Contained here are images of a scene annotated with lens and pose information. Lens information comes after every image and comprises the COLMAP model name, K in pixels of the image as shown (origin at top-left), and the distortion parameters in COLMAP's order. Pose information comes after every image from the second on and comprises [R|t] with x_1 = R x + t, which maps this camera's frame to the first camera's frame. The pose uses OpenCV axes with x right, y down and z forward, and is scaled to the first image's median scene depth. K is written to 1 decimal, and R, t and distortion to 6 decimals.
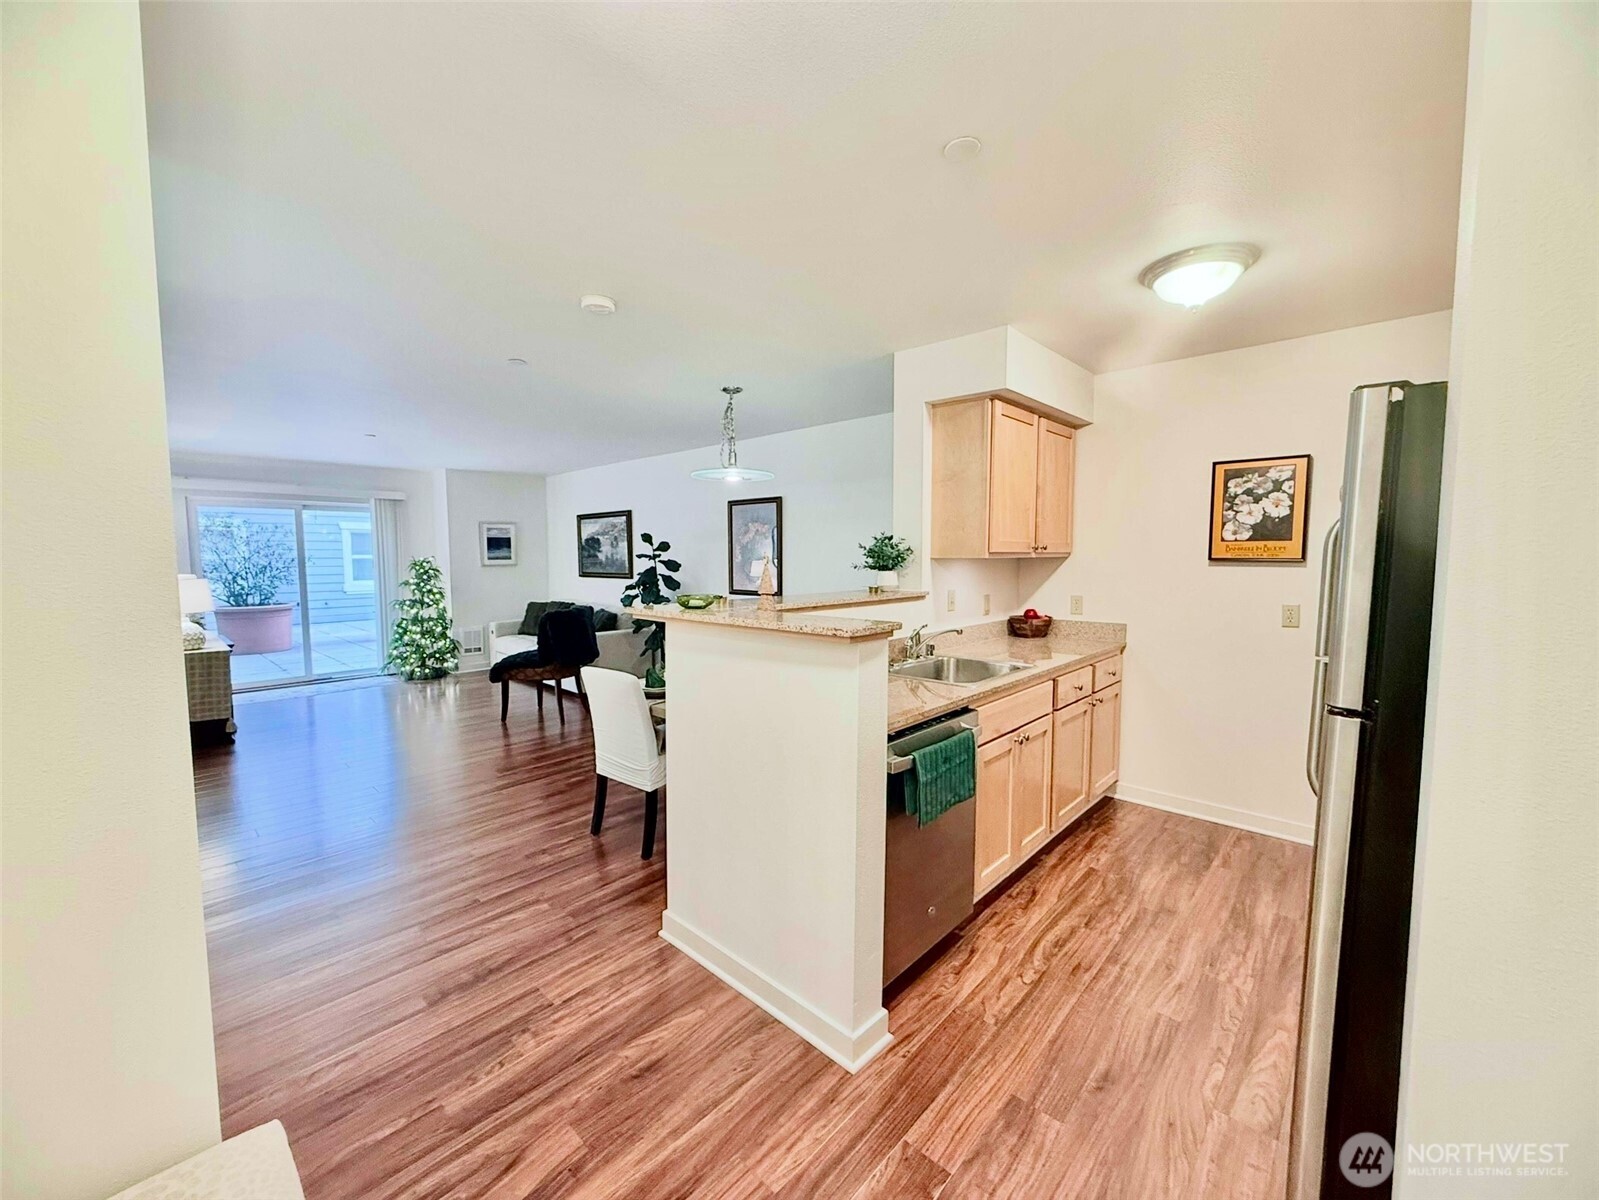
lens RADIAL K [[639.8, 0, 784.9], [0, 639.8, 599.3], [0, 0, 1]] dist [0.001243, 0.000445]
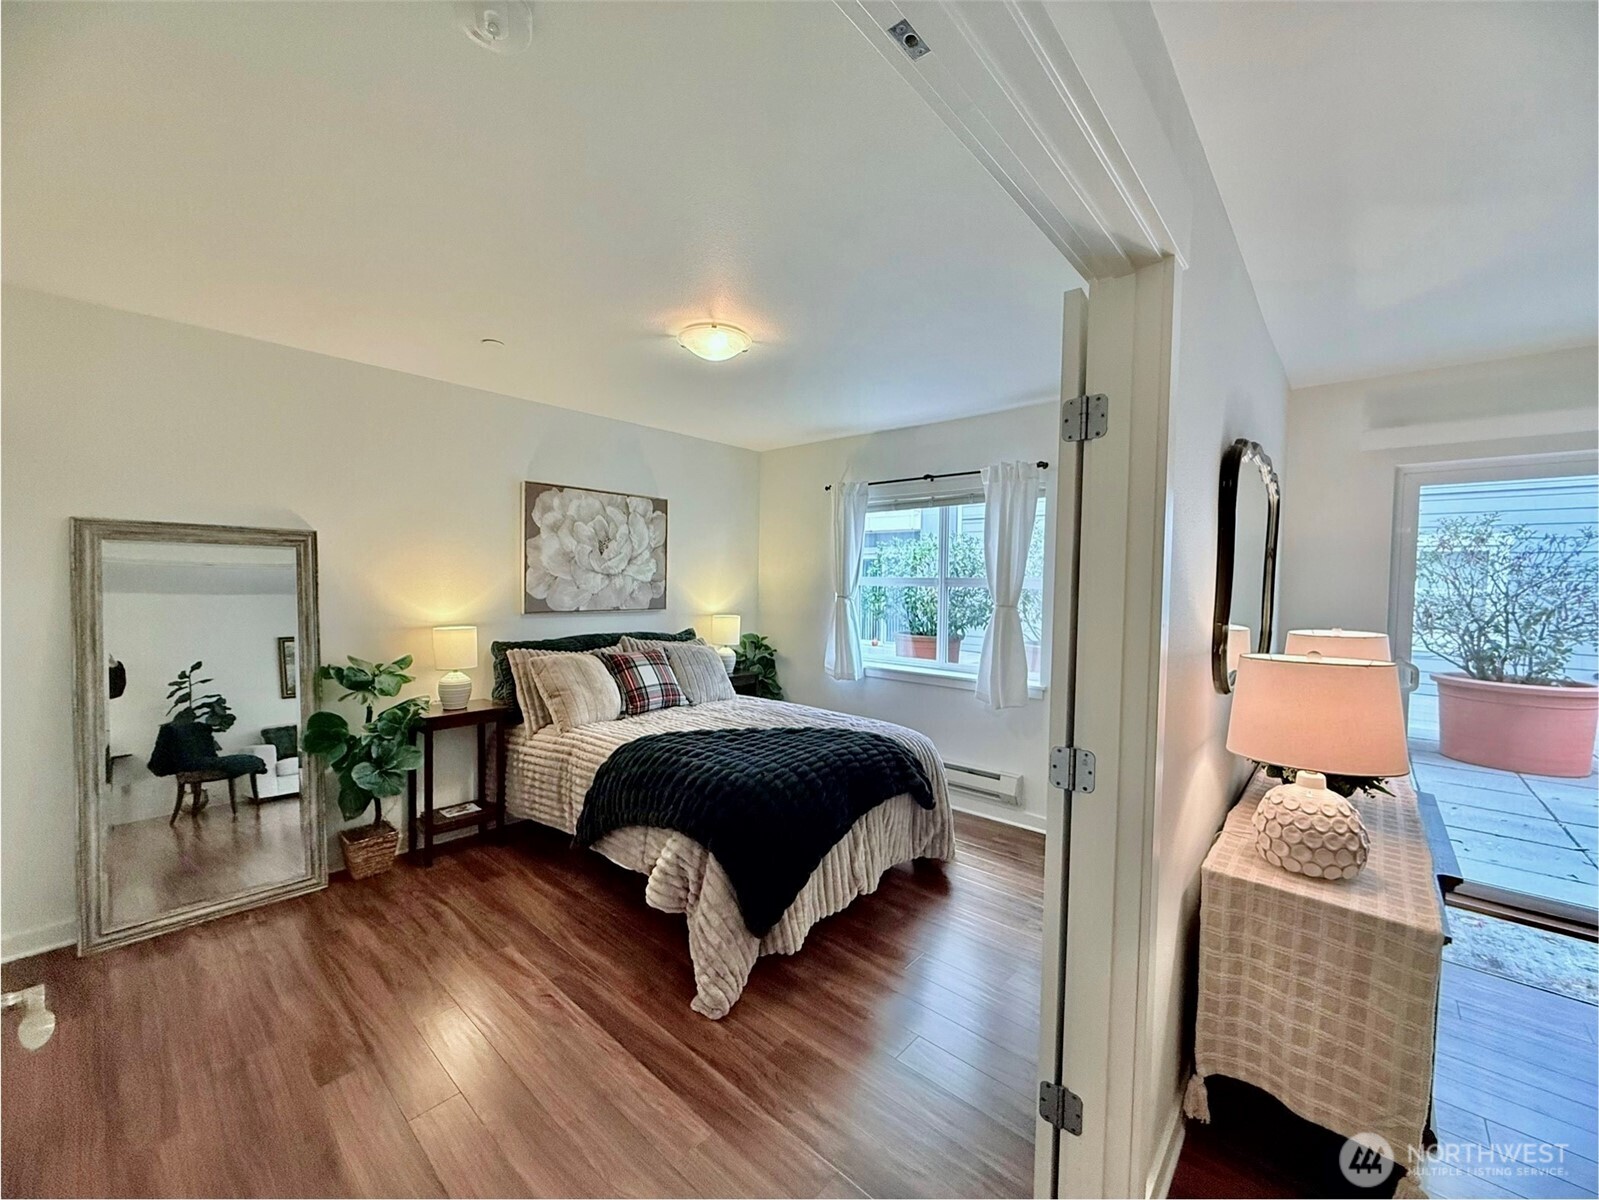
lens RADIAL K [[639.8, 0, 793.6], [0, 639.8, 597.9], [0, 0, 1]] dist [0.001243, 0.000445]
pose [[0.040331, 0.033562, -0.998623, -0.406484], [-0.085694, 0.995869, 0.030008, -0.033593], [0.995505, 0.084366, 0.043040, 0.468186]]
